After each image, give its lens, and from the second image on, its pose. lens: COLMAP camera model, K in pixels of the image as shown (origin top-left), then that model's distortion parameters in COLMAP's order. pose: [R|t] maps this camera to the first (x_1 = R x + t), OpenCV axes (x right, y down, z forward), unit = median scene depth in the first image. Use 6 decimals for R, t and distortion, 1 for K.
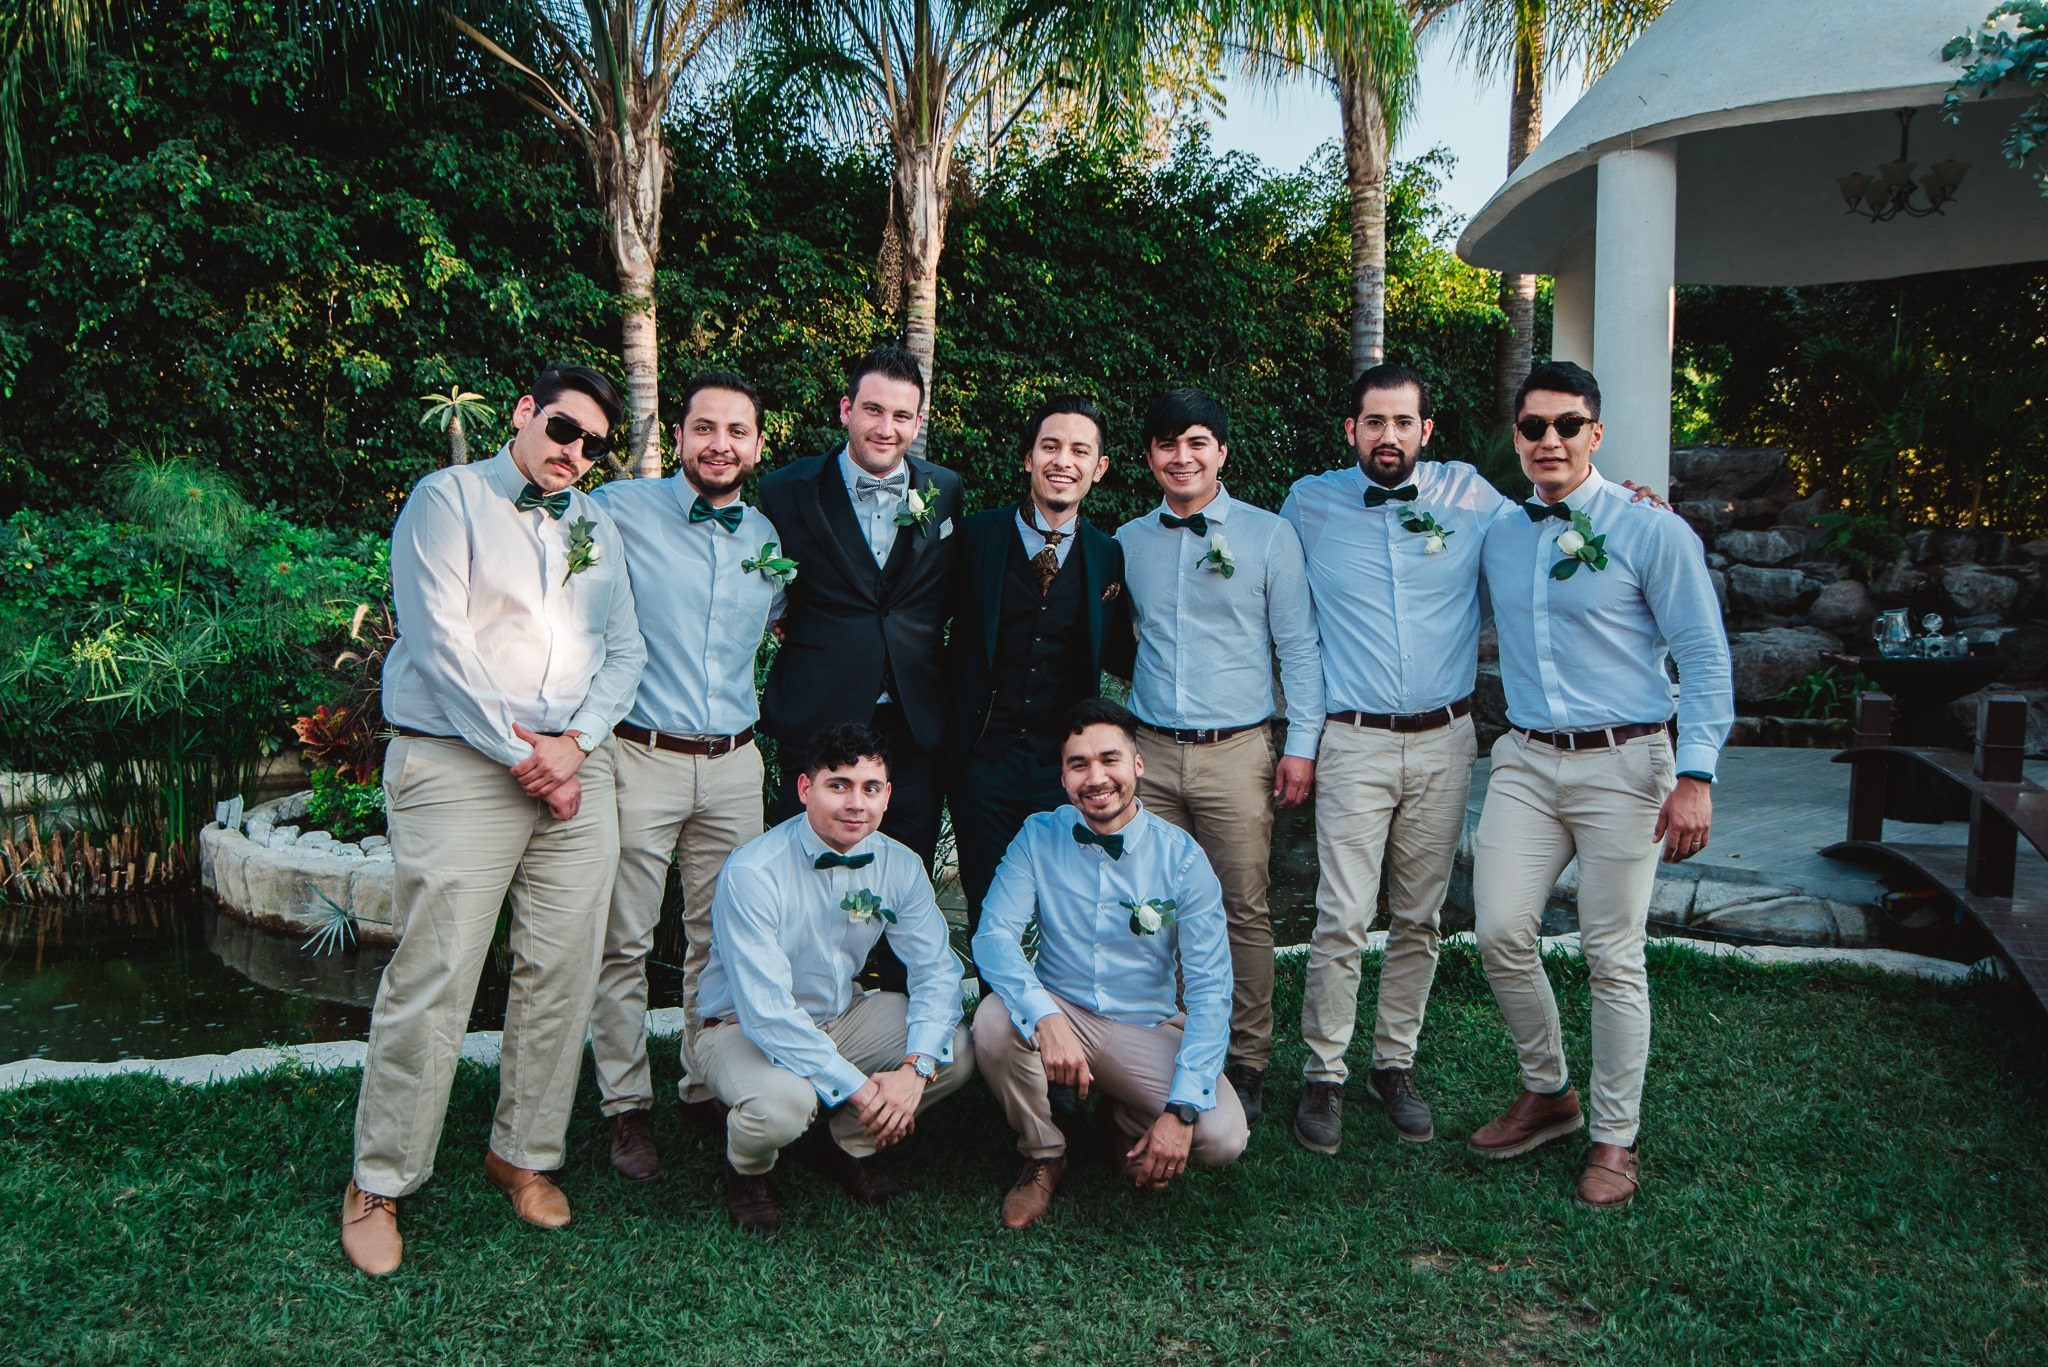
lens RADIAL K [[1540.0, 0, 1018.2], [0, 1540.0, 692.6], [0, 0, 1]] dist [-0.000066, 0.007187]
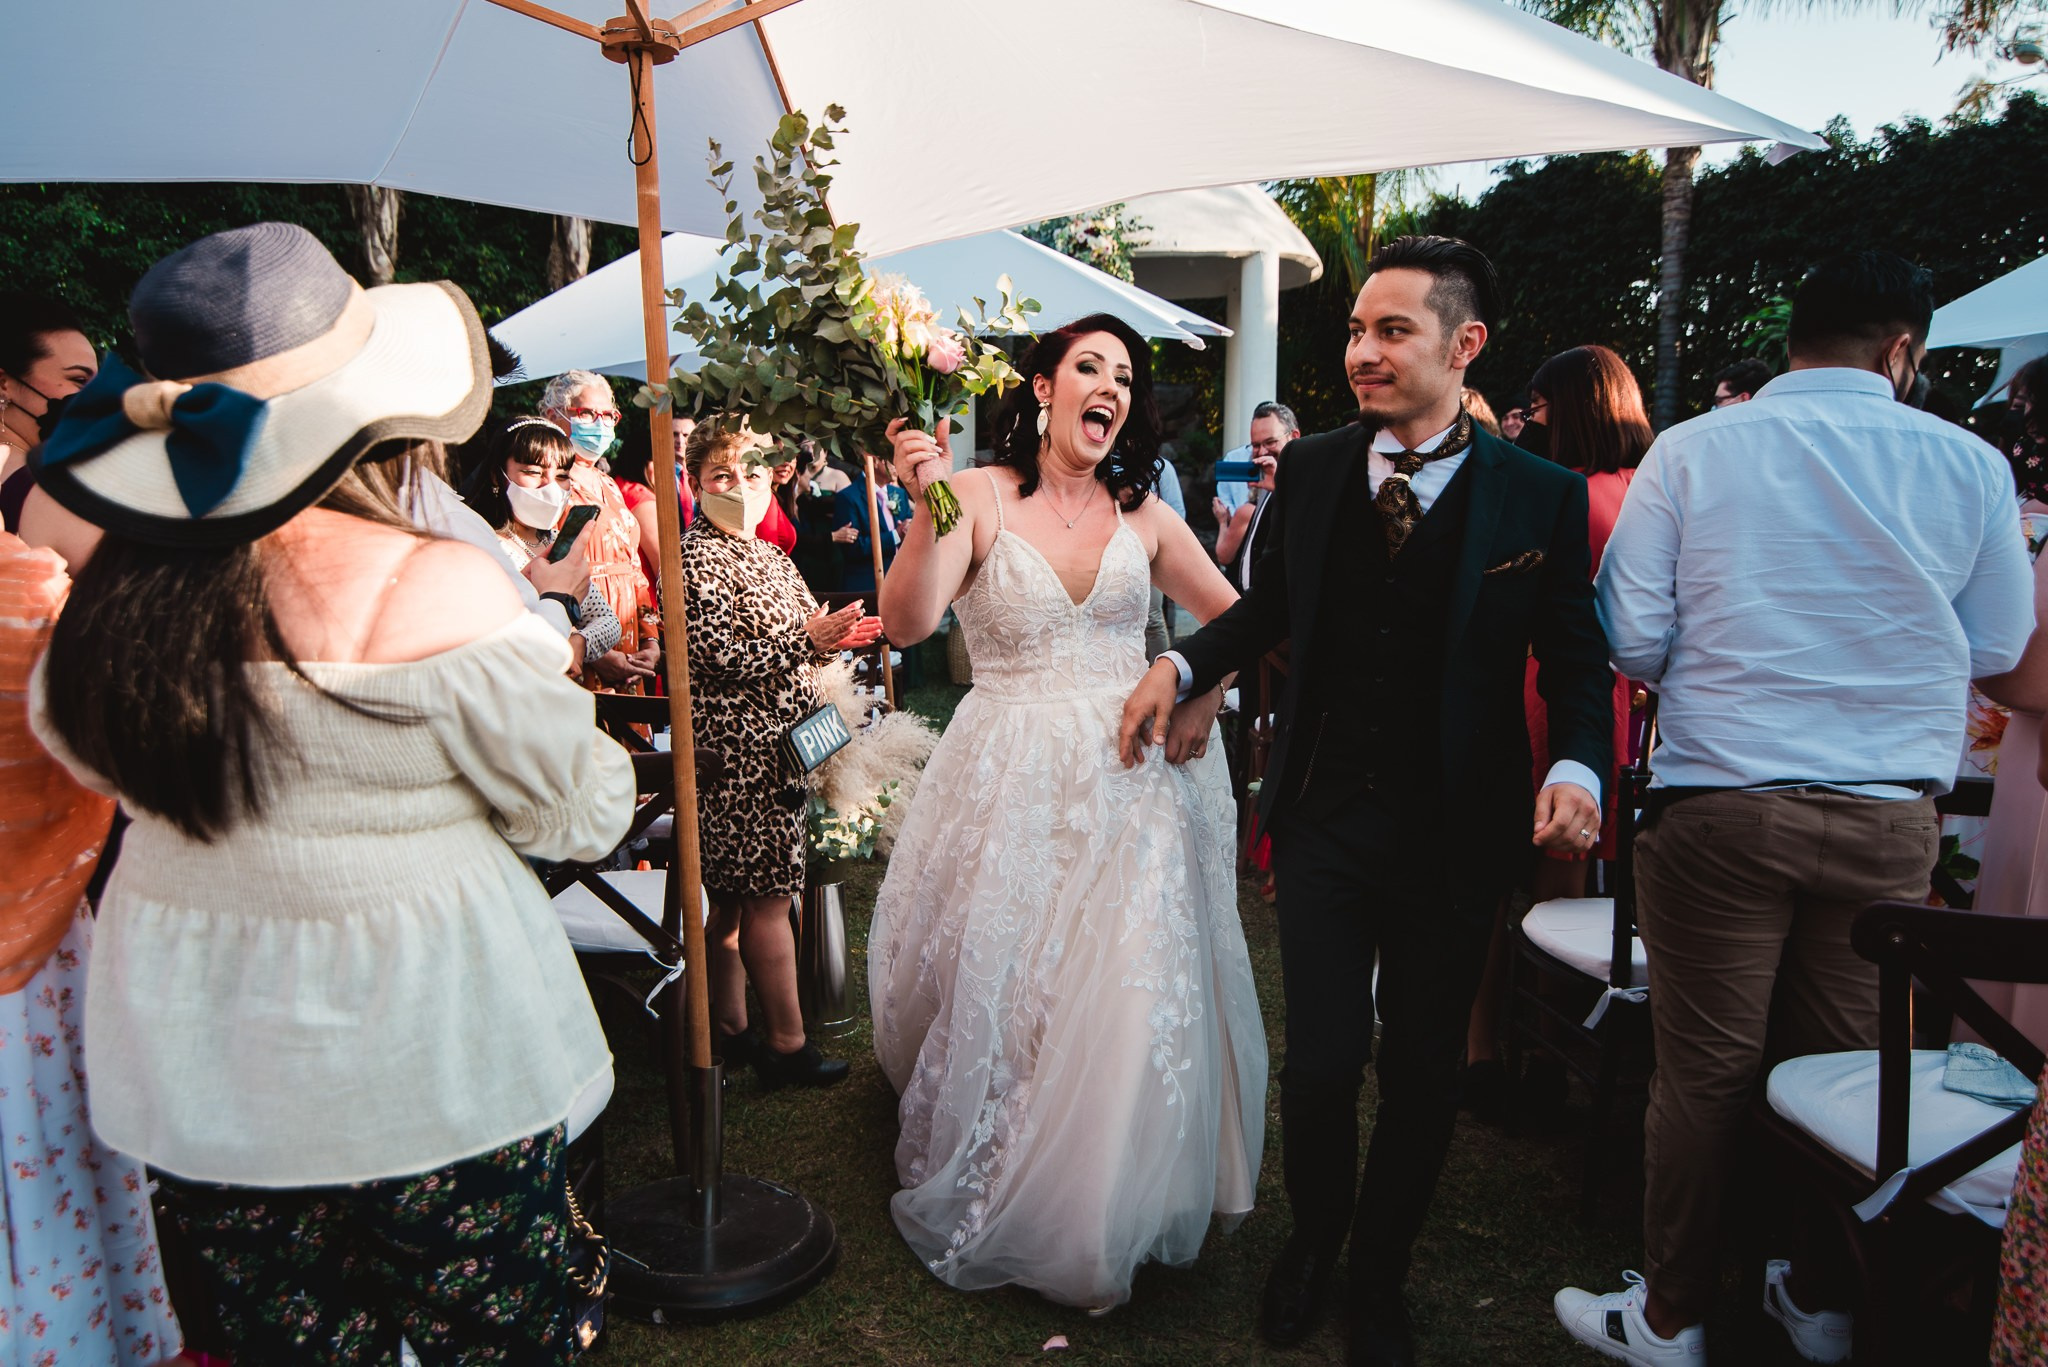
lens RADIAL K [[1483.4, 0, 1000.5], [0, 1483.4, 684.8], [0, 0, 1]] dist [0.005012, 0.004578]
pose [[0.987649, -0.022035, 0.155129, 0.115909], [0.010482, 0.997136, 0.074904, 0.030781], [-0.156335, -0.072353, 0.985050, -0.556382]]
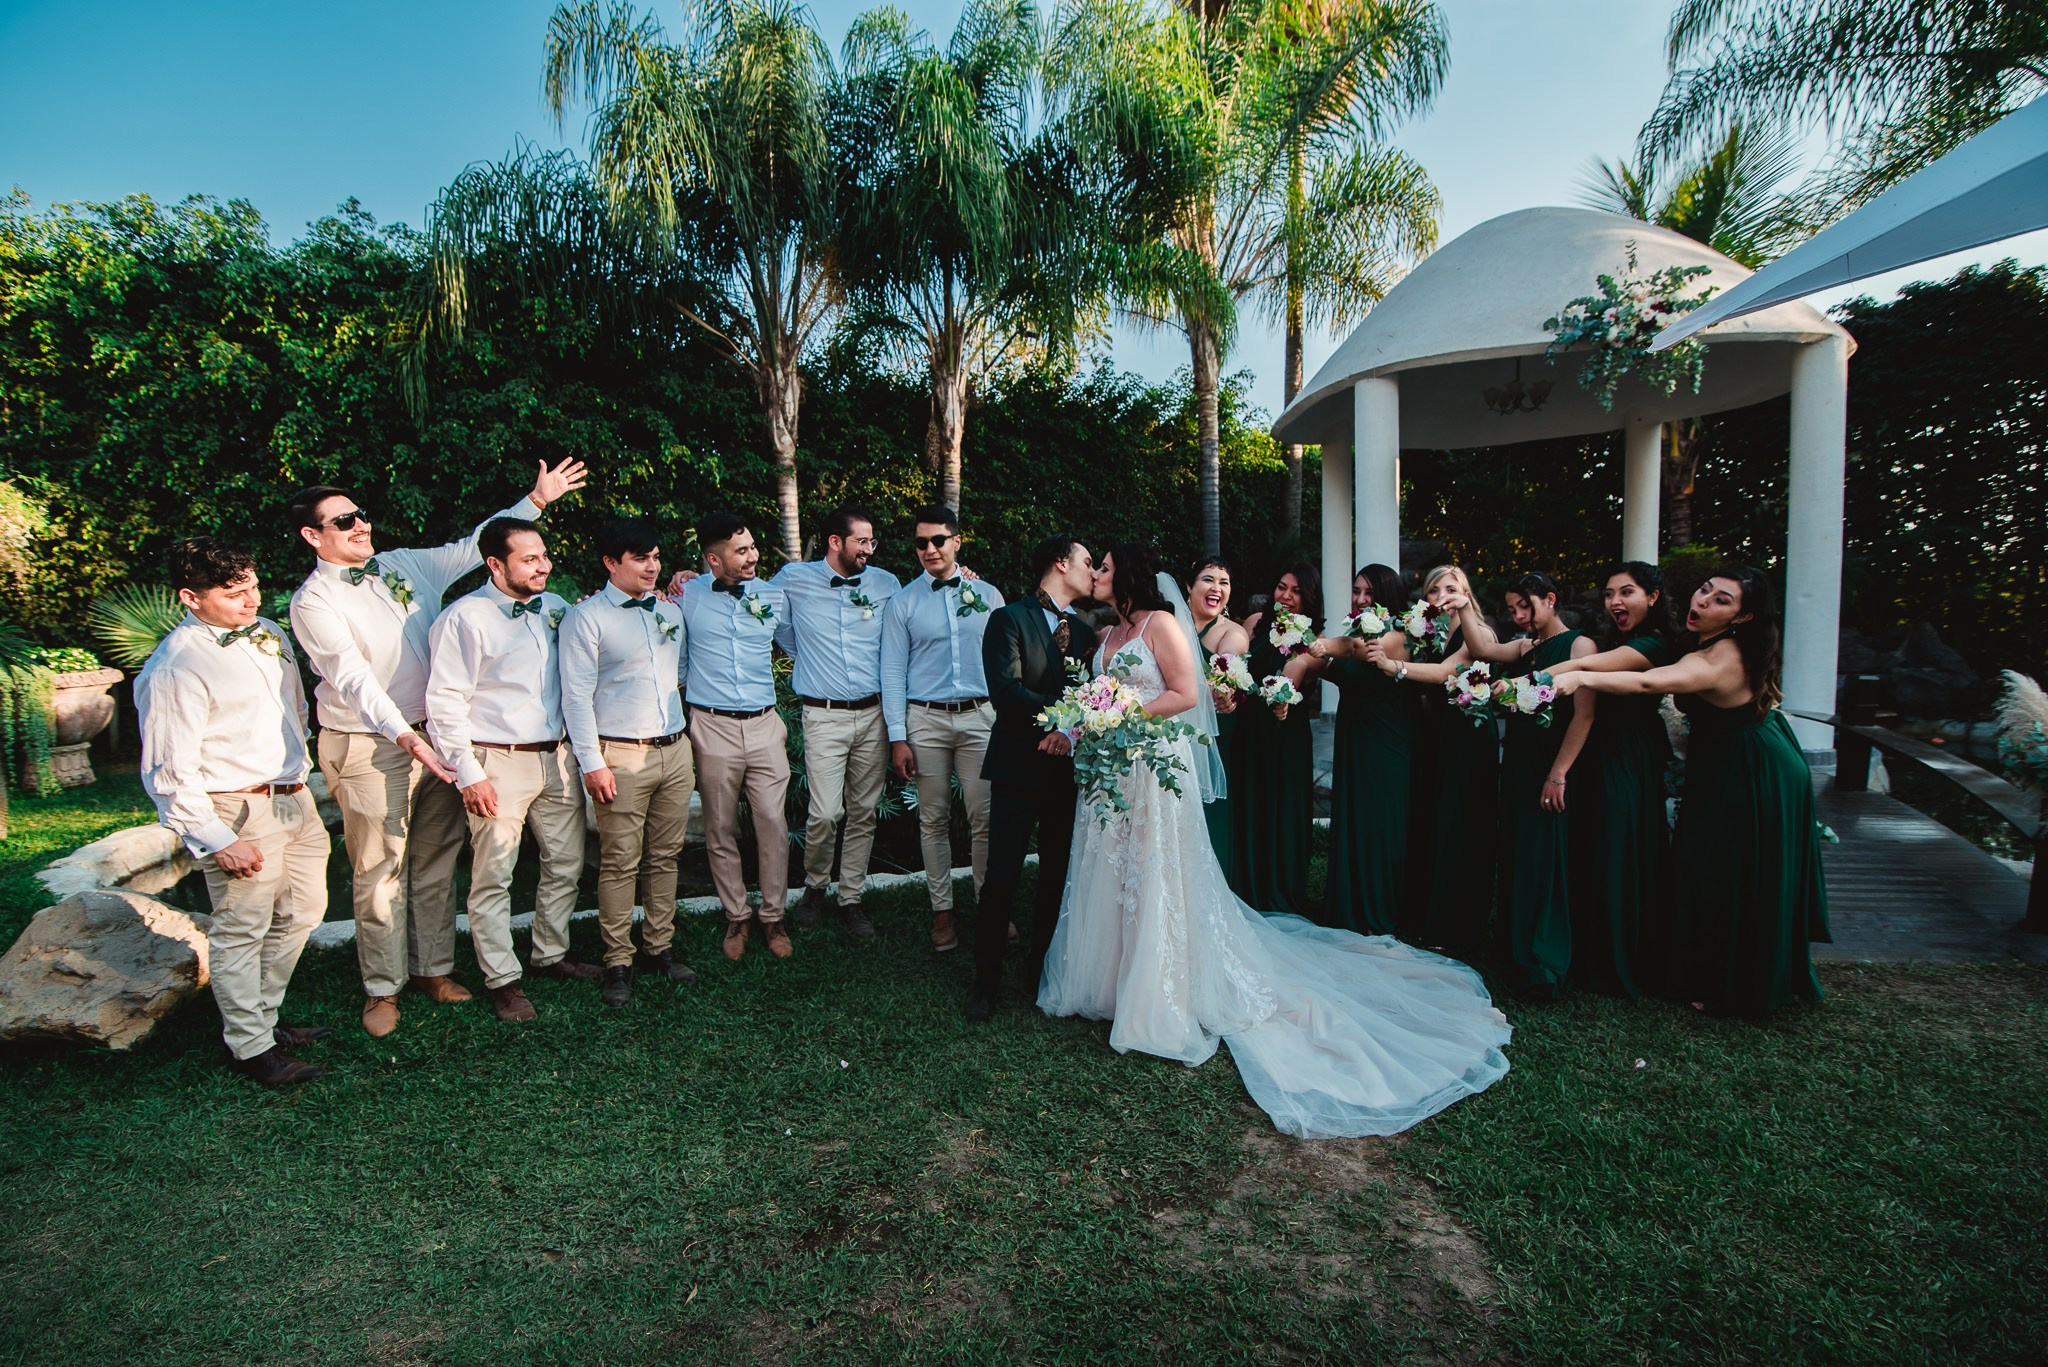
lens RADIAL K [[931.3, 0, 1019.9], [0, 931.3, 695.1], [0, 0, 1]] dist [-0.017609, 0.000520]
pose [[0.998846, -0.027399, 0.039449, -0.035471], [0.027284, 0.999622, 0.003449, -0.000574], [-0.039528, -0.002369, 0.999216, -0.031066]]
